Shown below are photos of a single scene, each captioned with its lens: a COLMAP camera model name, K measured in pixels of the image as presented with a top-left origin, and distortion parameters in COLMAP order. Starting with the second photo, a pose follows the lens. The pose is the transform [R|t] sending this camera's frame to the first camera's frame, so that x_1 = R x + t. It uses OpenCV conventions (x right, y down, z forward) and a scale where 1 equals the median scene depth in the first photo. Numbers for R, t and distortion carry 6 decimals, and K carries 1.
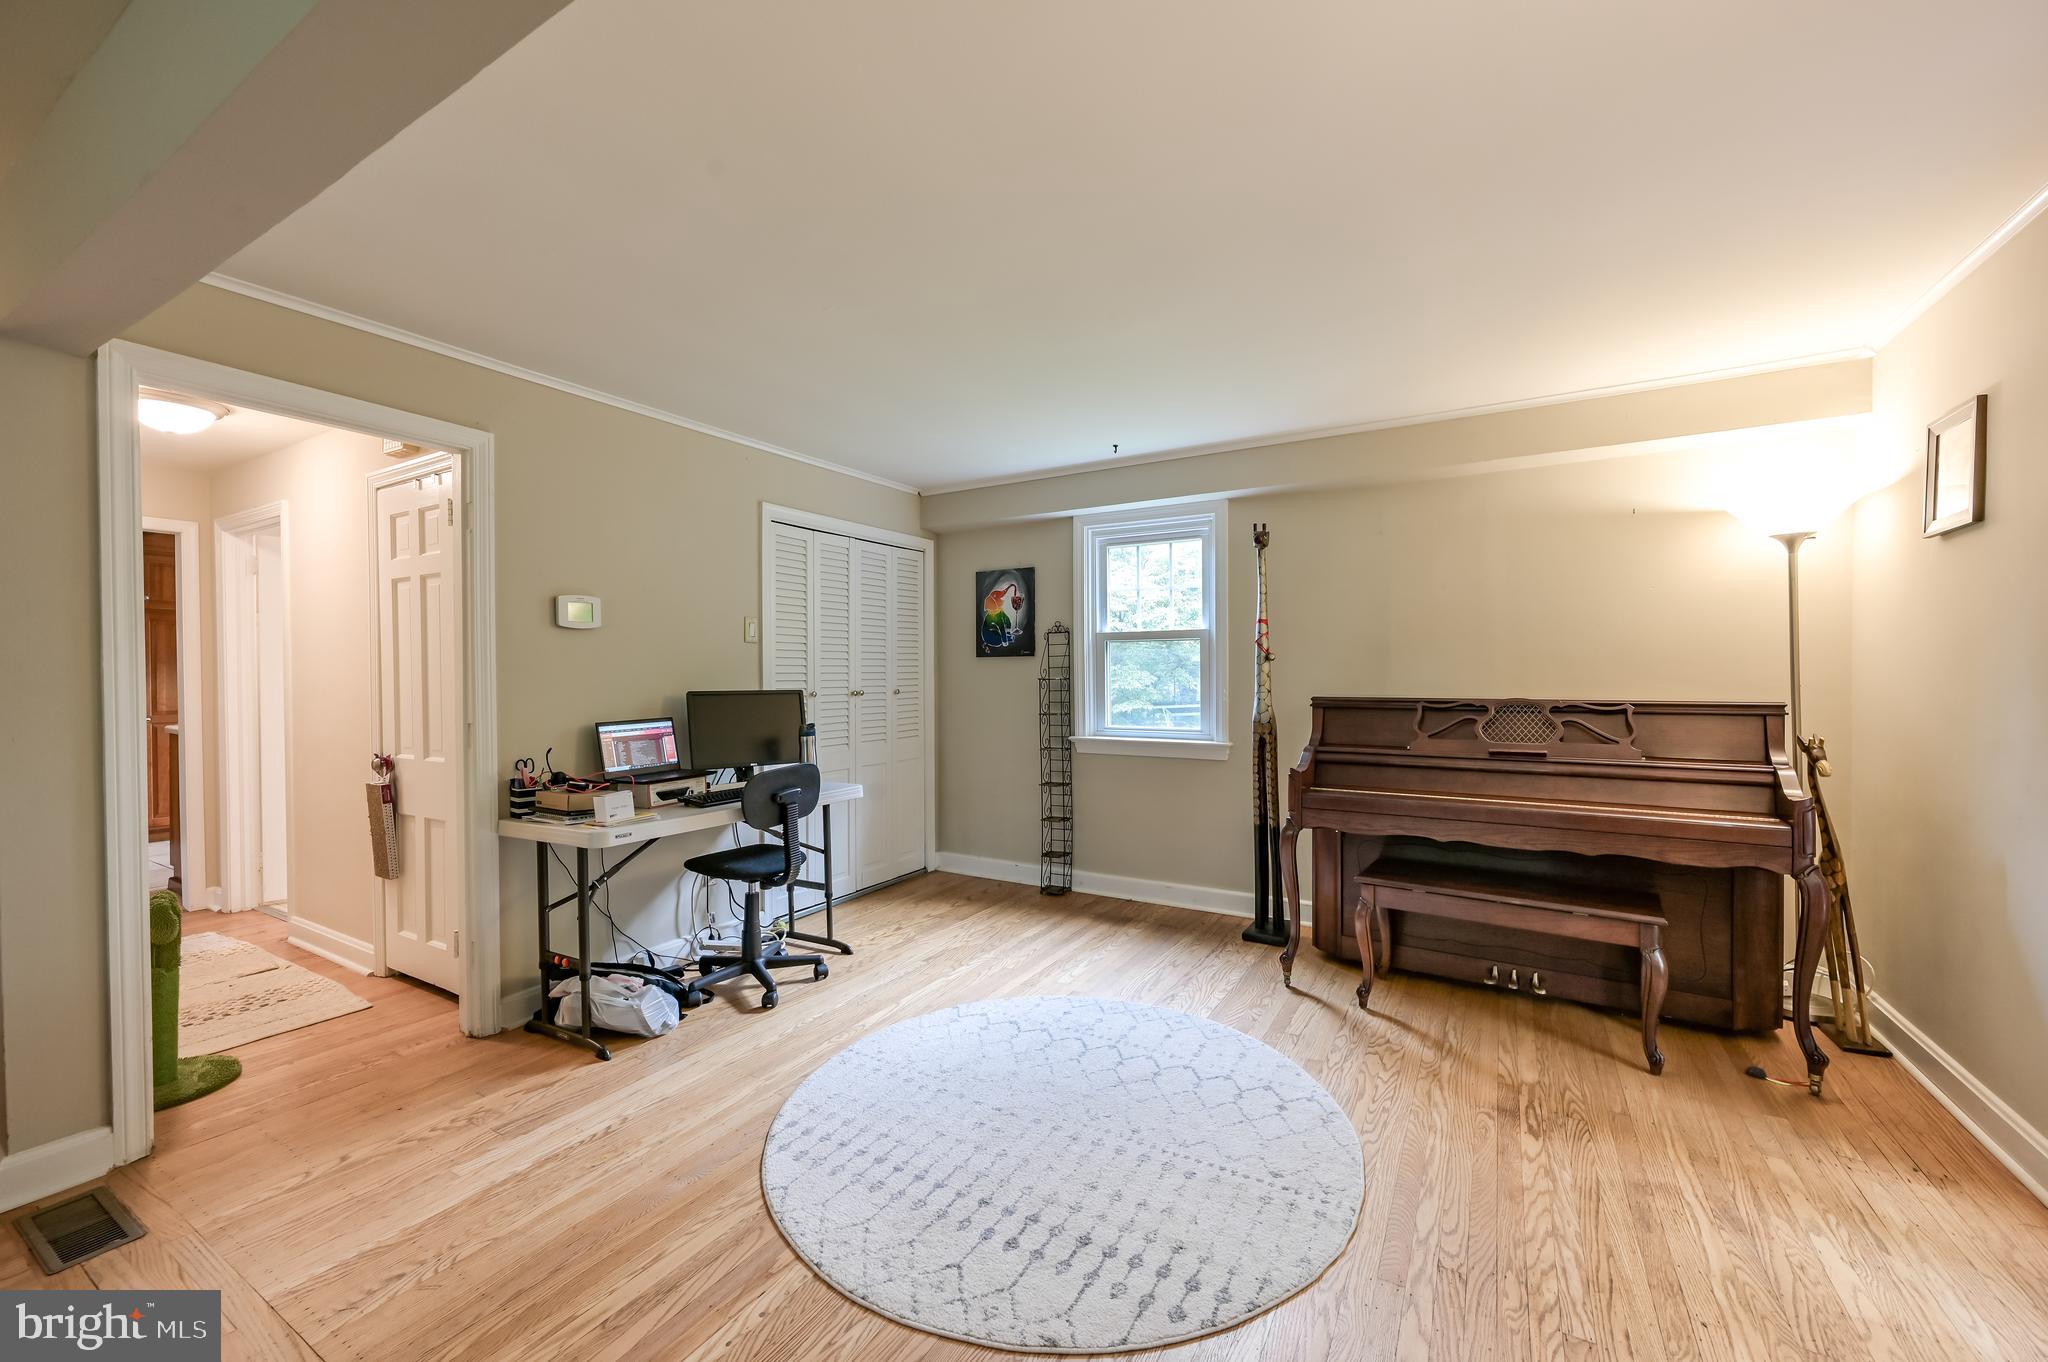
lens RADIAL K [[807.5, 0, 1024.5], [0, 807.5, 671.0], [0, 0, 1]] dist [0.001324, 0.000060]
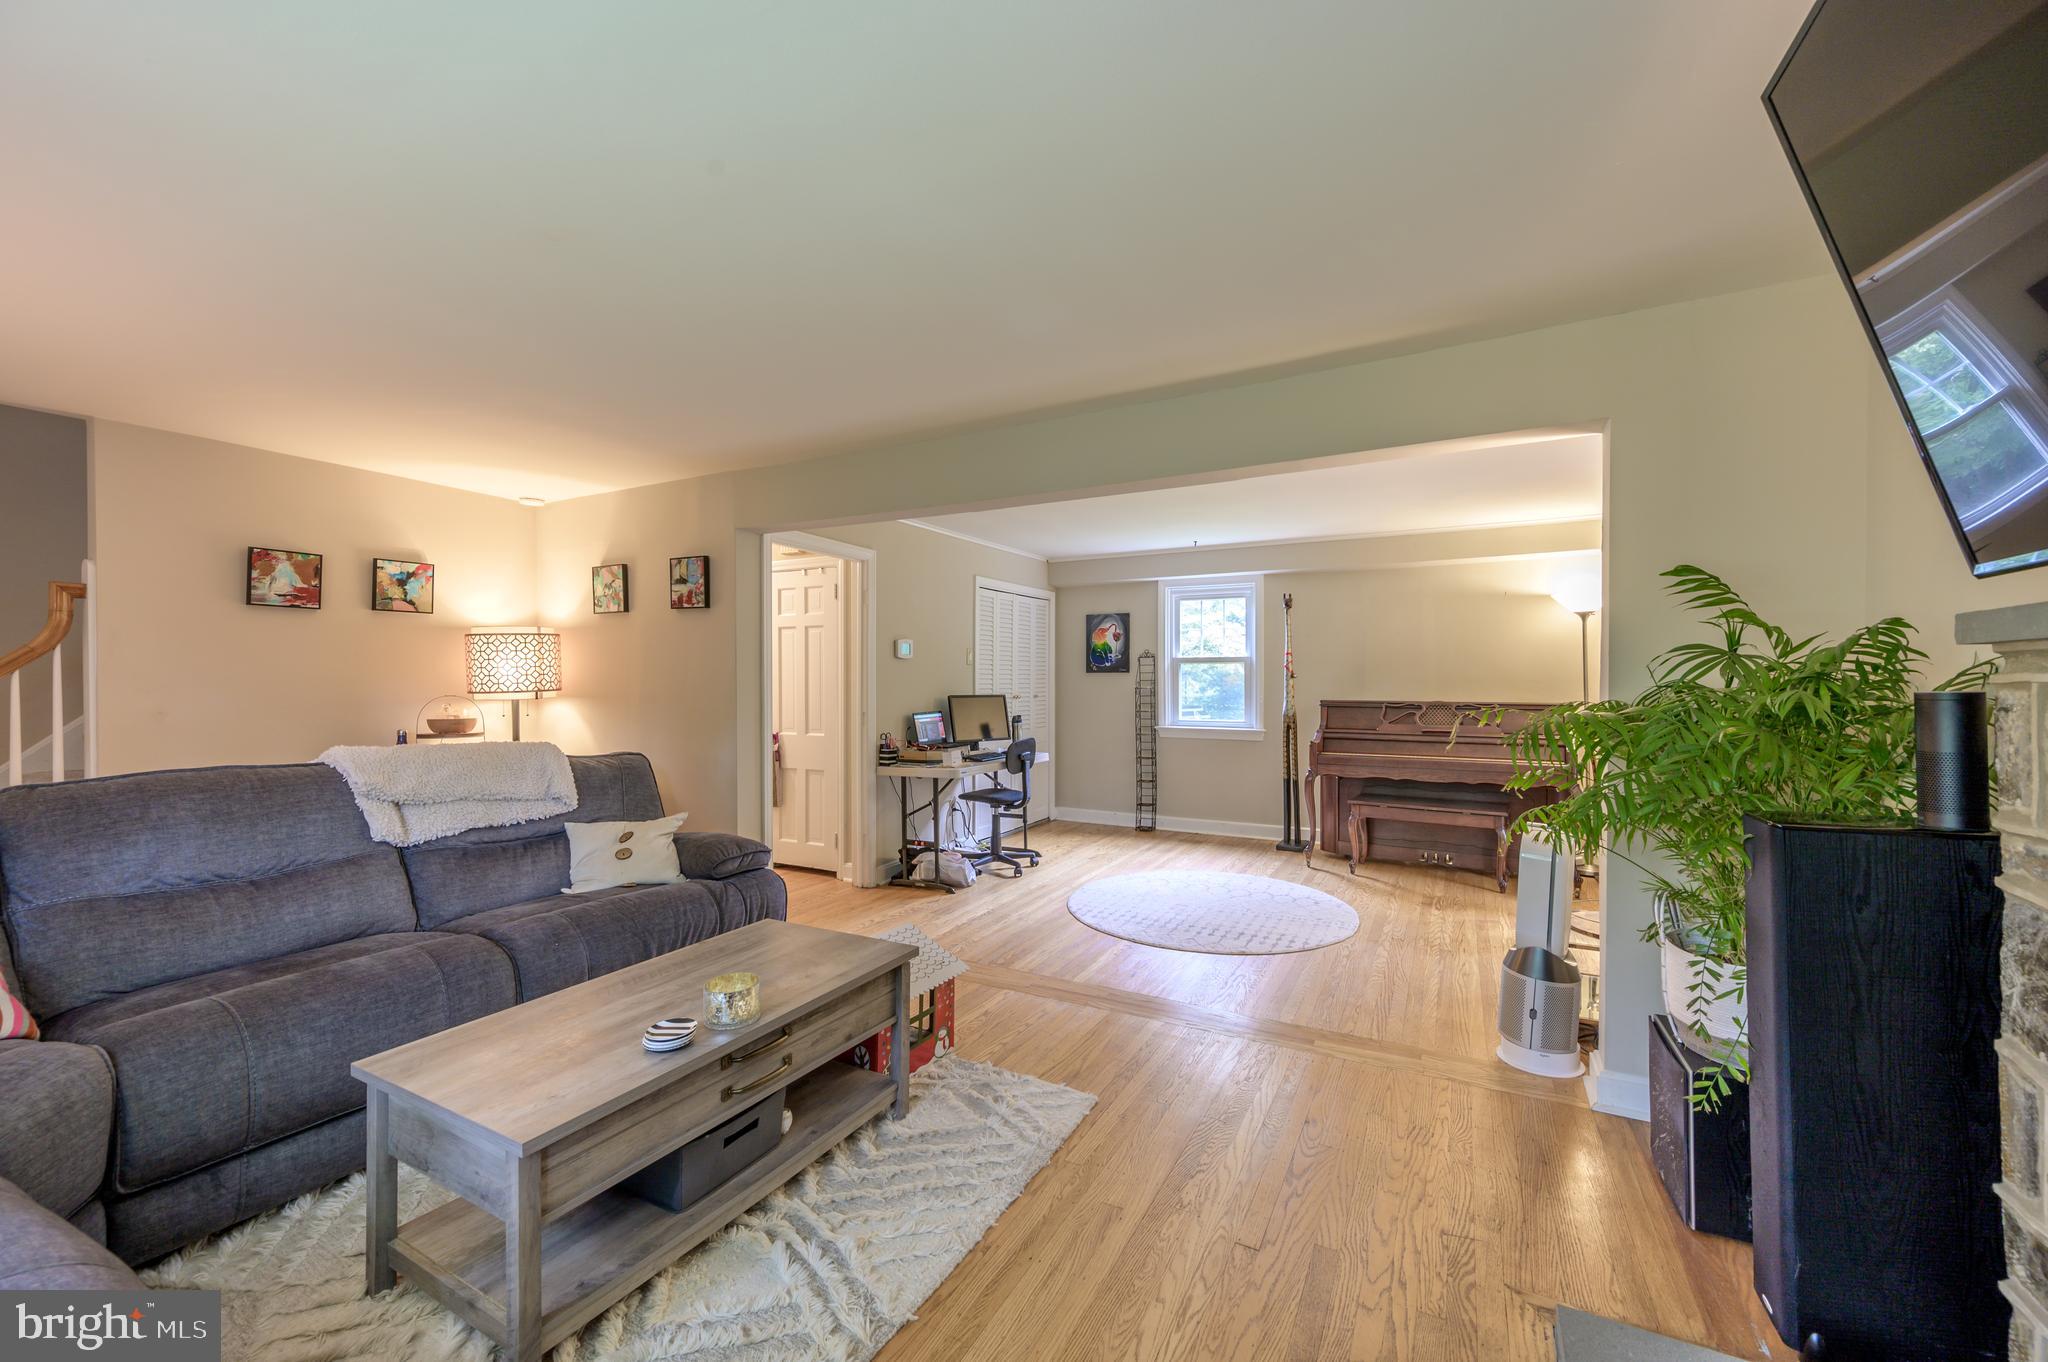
lens RADIAL K [[804.7, 0, 1024.2], [0, 804.7, 666.0], [0, 0, 1]] dist [-0.000496, -0.000016]
pose [[0.999338, 0.005519, 0.035952, -0.325290], [-0.005034, 0.999895, -0.013560, -0.013274], [-0.036023, 0.013370, 0.999262, -0.659862]]
